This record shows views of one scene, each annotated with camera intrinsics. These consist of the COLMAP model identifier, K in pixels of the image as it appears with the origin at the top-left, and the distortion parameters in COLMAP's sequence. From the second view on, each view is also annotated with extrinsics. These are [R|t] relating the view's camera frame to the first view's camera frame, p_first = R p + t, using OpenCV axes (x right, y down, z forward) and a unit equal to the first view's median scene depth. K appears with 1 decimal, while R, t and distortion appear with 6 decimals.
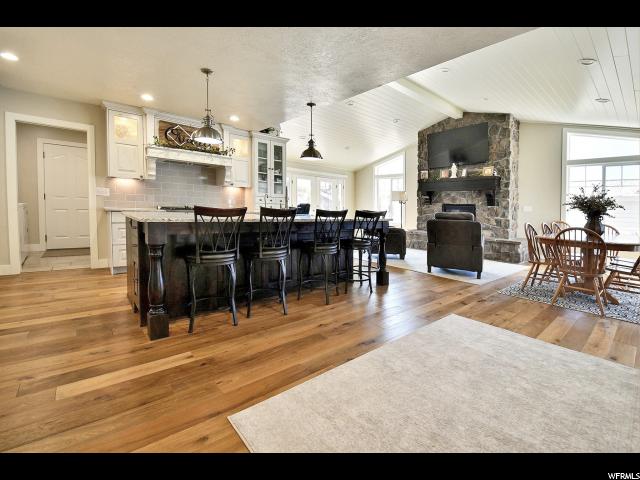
lens RADIAL K [[286.9, 0, 337.6], [0, 286.9, 204.3], [0, 0, 1]] dist [0.004515, -0.001311]
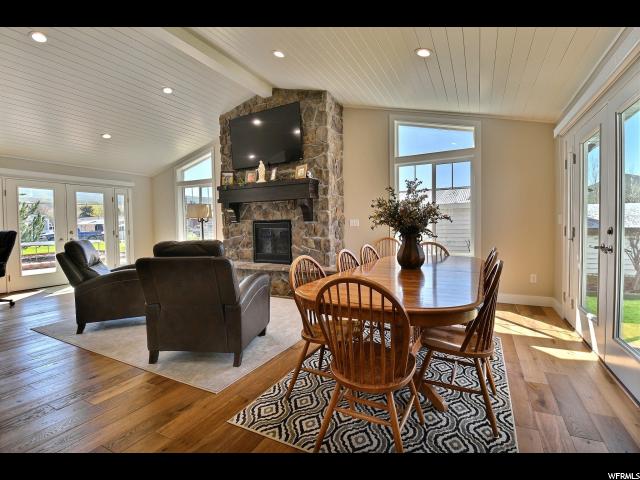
lens RADIAL K [[303.5, 0, 314.7], [0, 303.5, 229.5], [0, 0, 1]] dist [0.004975, -0.002559]
pose [[0.943496, -0.047768, 0.327924, 0.297711], [0.037806, 0.998611, 0.036691, -0.000979], [-0.329221, -0.022221, 0.943991, 0.281364]]
